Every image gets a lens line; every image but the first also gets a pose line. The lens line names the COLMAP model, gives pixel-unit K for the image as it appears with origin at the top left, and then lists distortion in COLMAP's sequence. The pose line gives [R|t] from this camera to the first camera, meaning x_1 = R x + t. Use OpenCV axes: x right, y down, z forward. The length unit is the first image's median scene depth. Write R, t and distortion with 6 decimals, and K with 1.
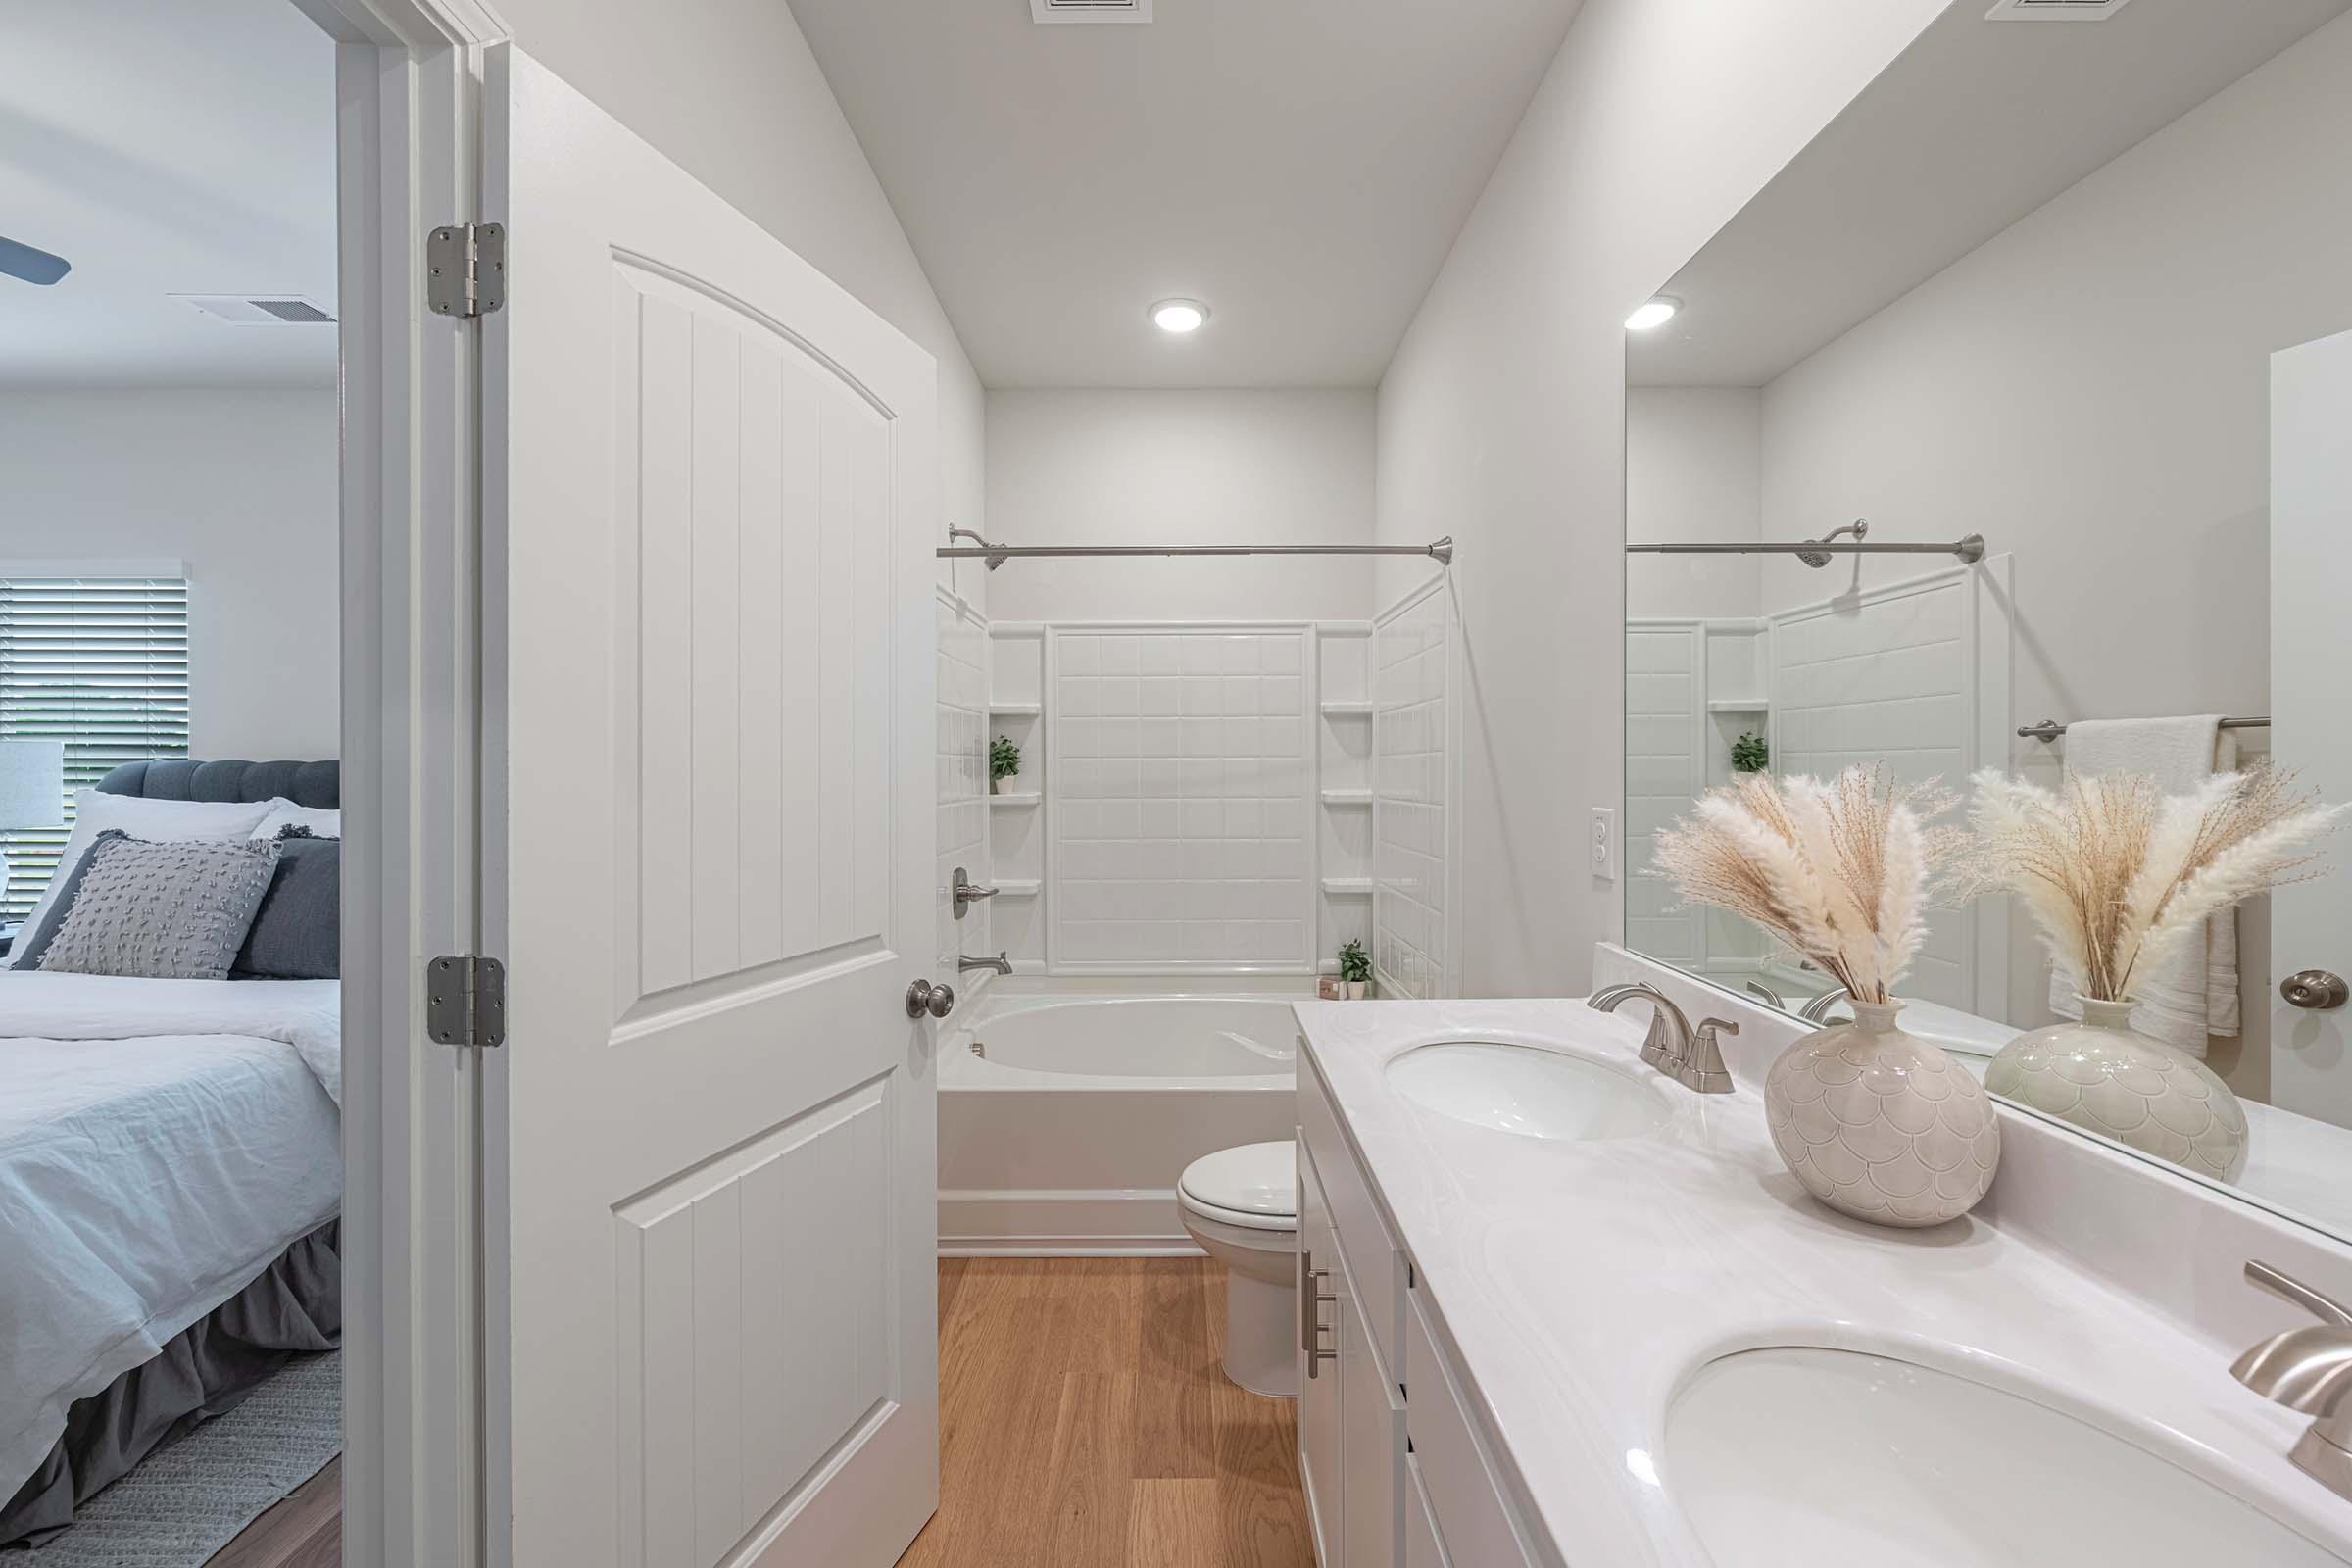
lens RADIAL K [[958.0, 0, 1169.6], [0, 958.0, 776.6], [0, 0, 1]] dist [-0.002100, -0.001148]
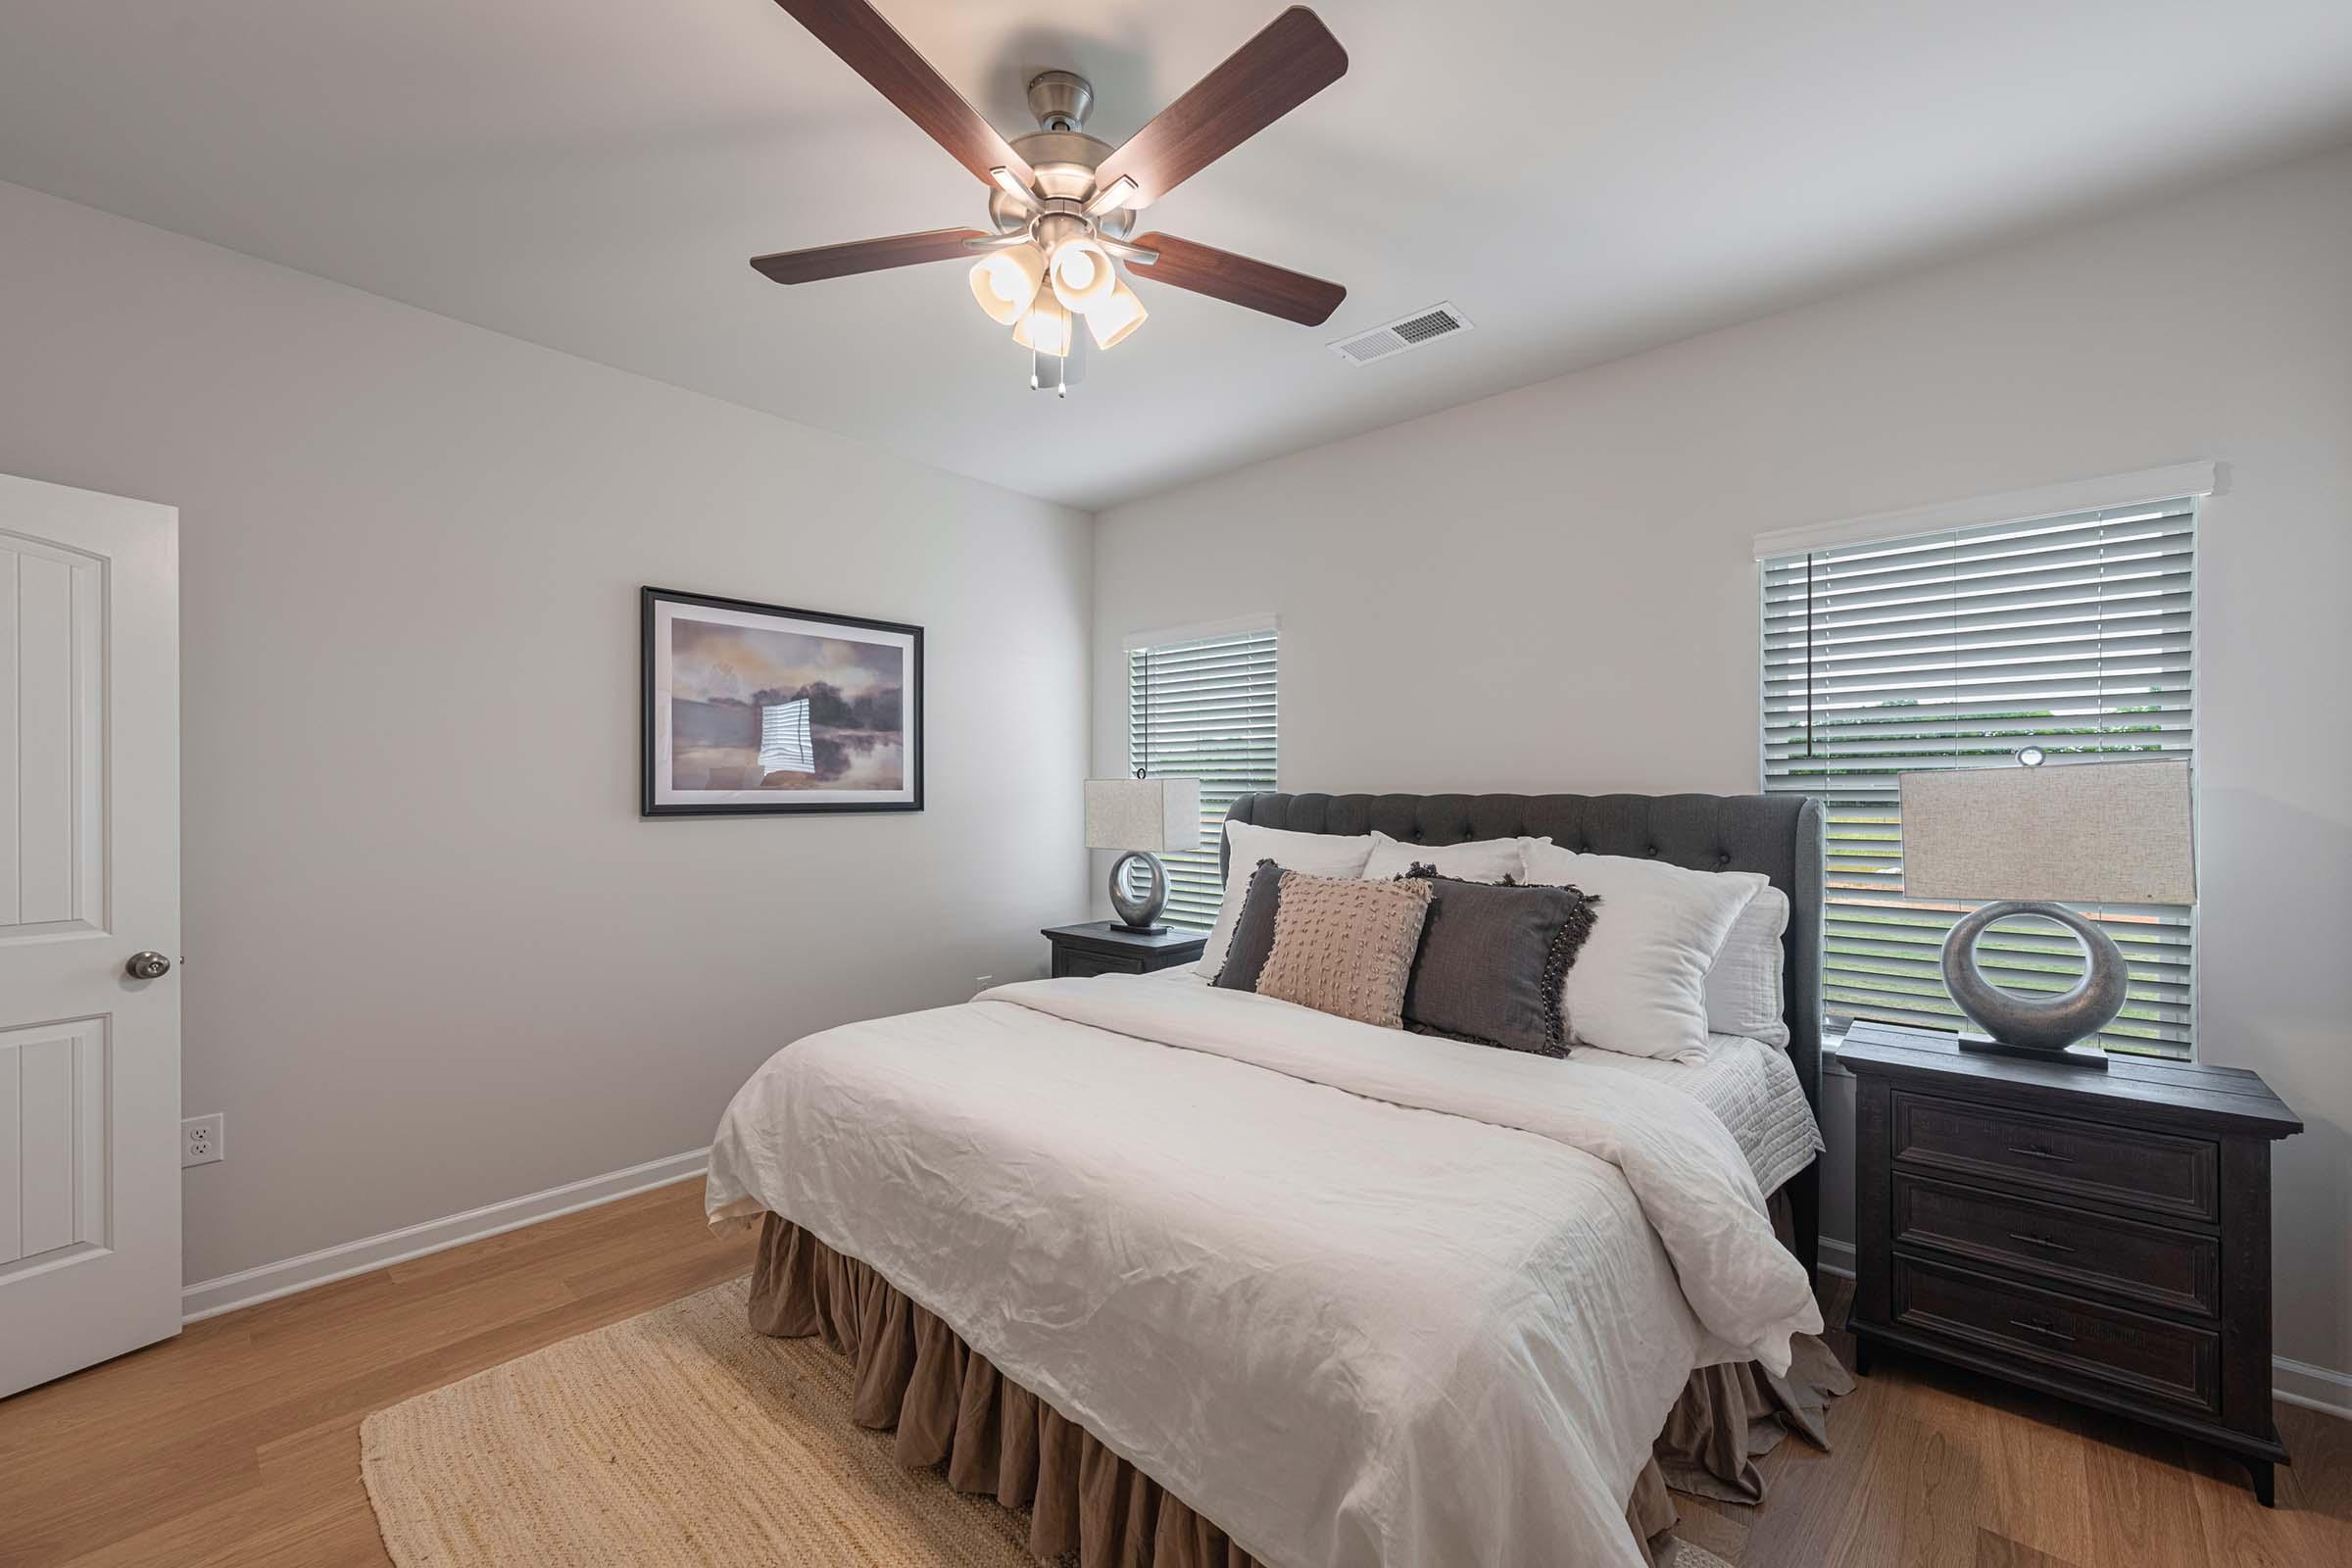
lens RADIAL K [[958.0, 0, 1156.6], [0, 958.0, 791.7], [0, 0, 1]] dist [-0.002100, -0.001148]
pose [[0.733439, 0.001878, -0.679753, -0.491365], [-0.008472, 0.999944, -0.006379, -0.013635], [0.679702, 0.010437, 0.733414, 0.122597]]
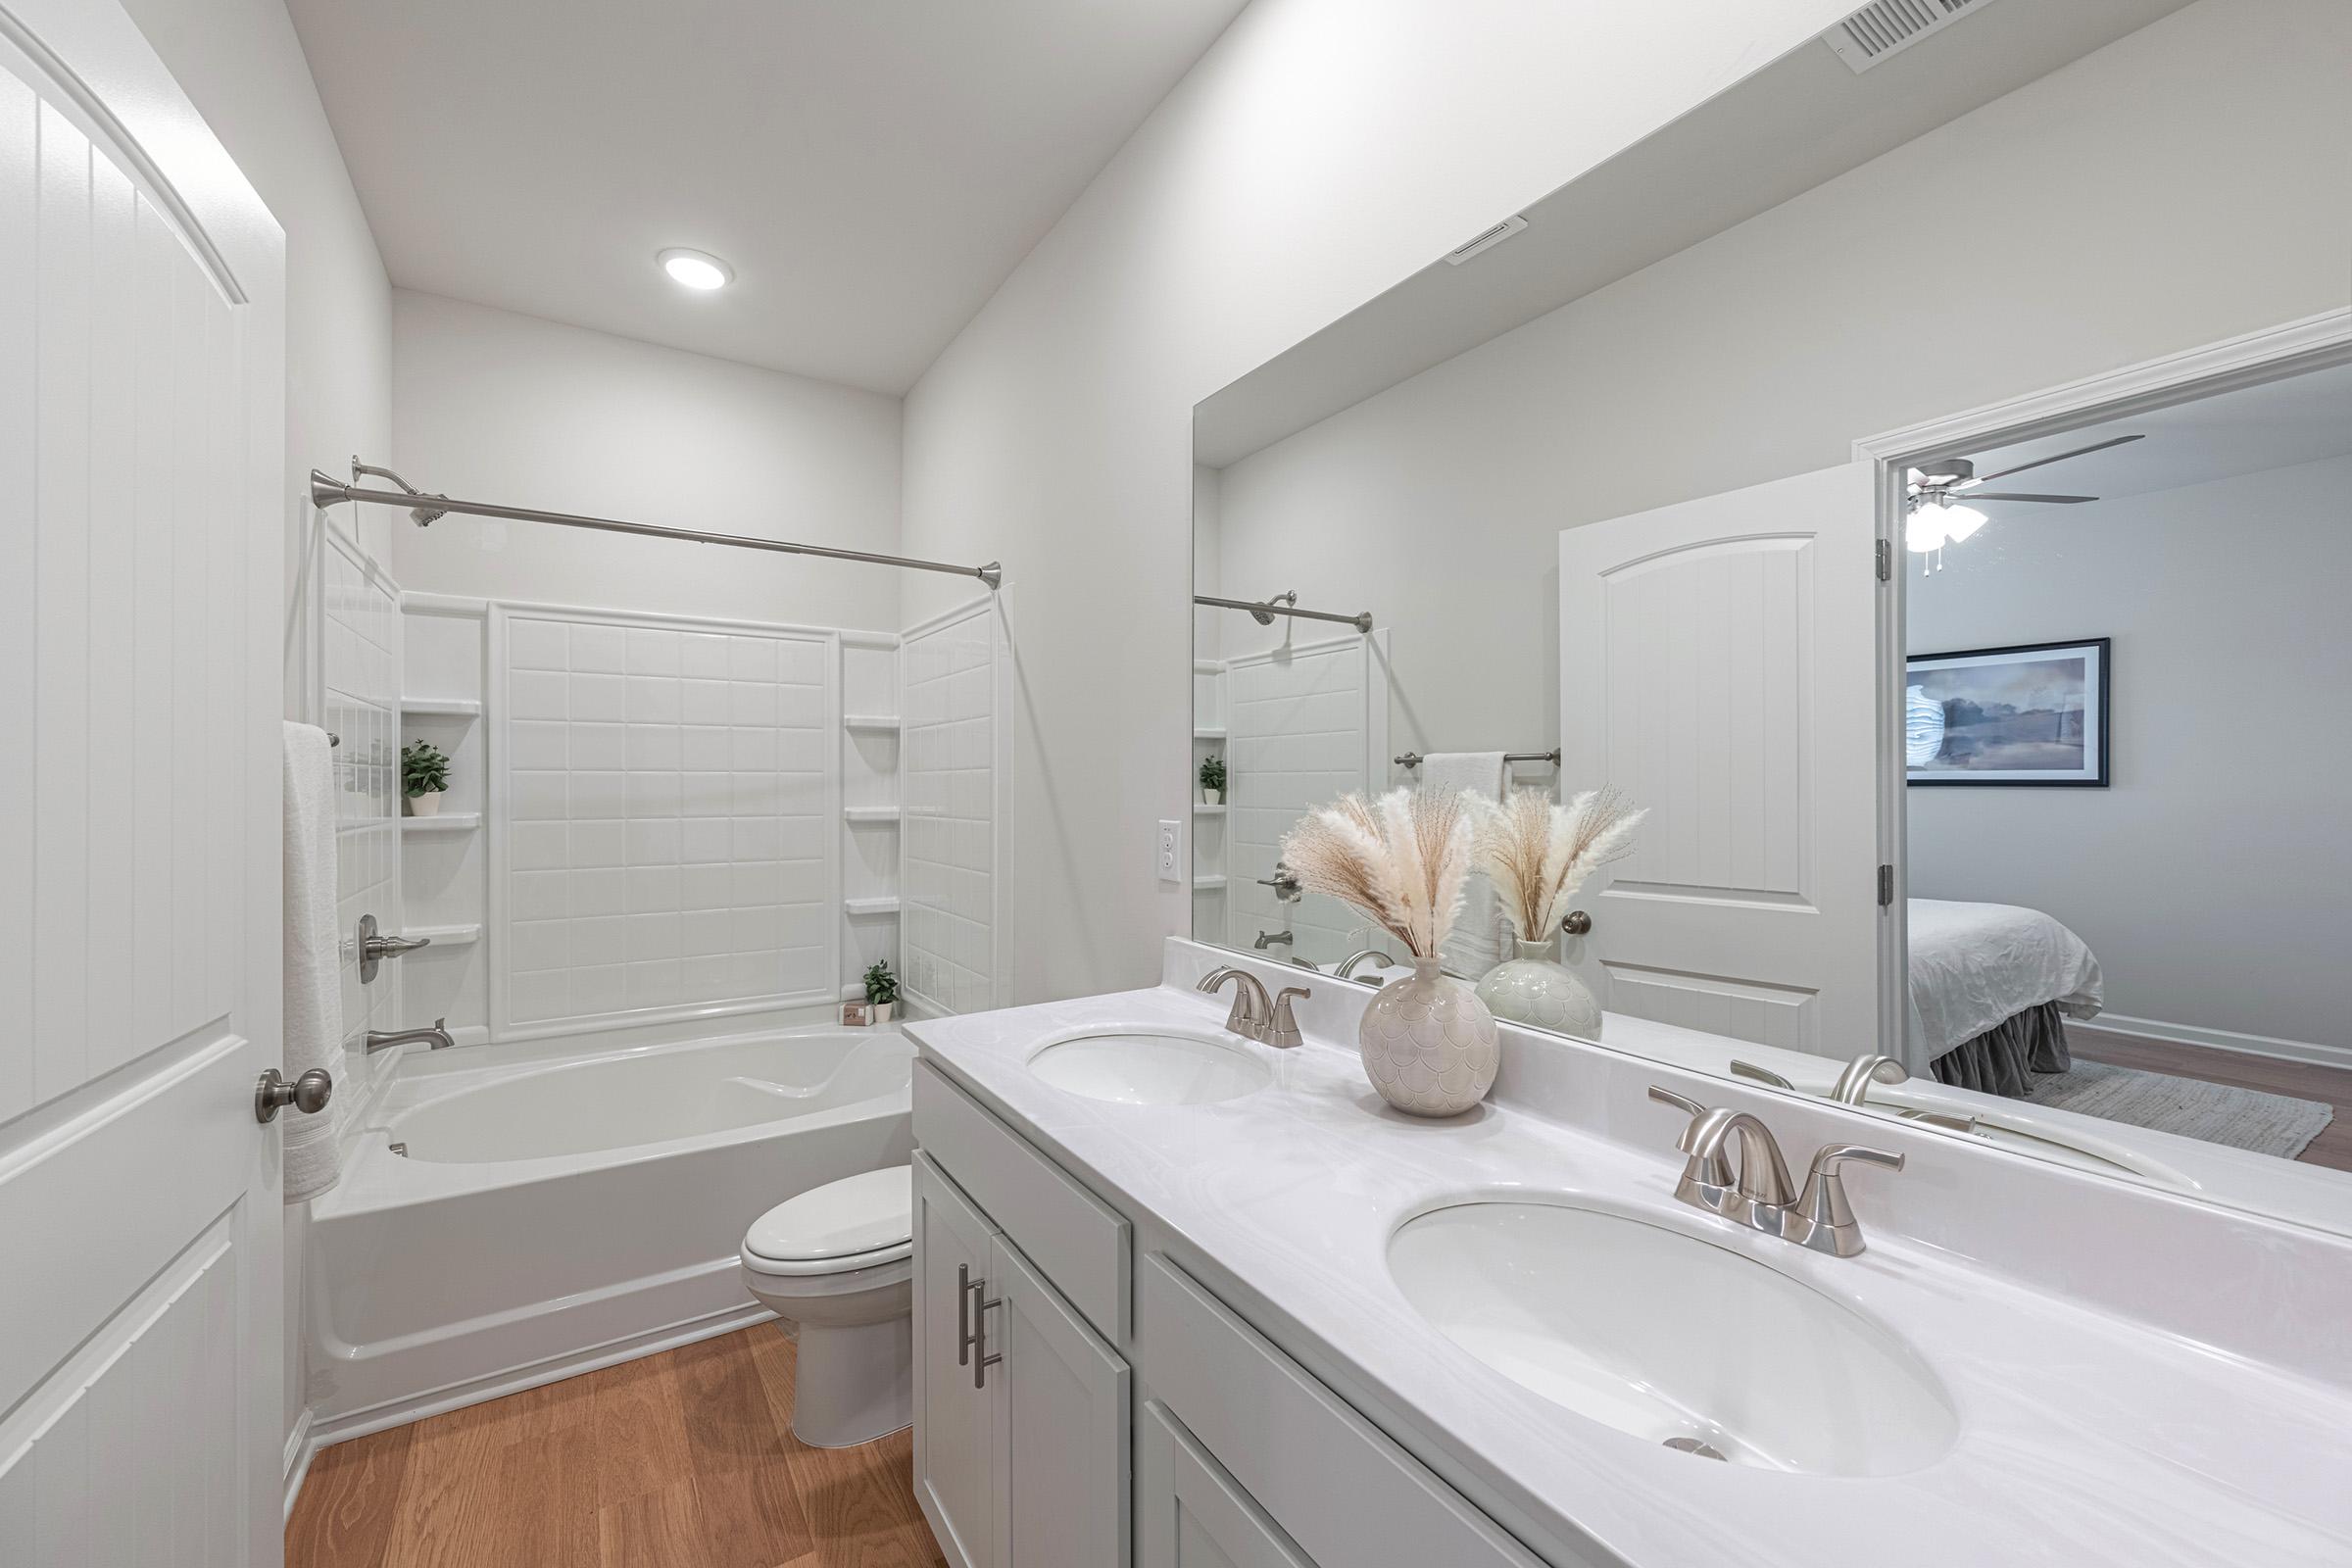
lens RADIAL K [[958.0, 0, 1206.4], [0, 958.0, 790.7], [0, 0, 1]] dist [-0.002100, -0.001148]
pose [[0.830676, 0.000844, 0.556755, -0.106439], [0.000487, 0.999997, -0.002242, -0.000213], [-0.556755, 0.002133, 0.830674, 0.012323]]
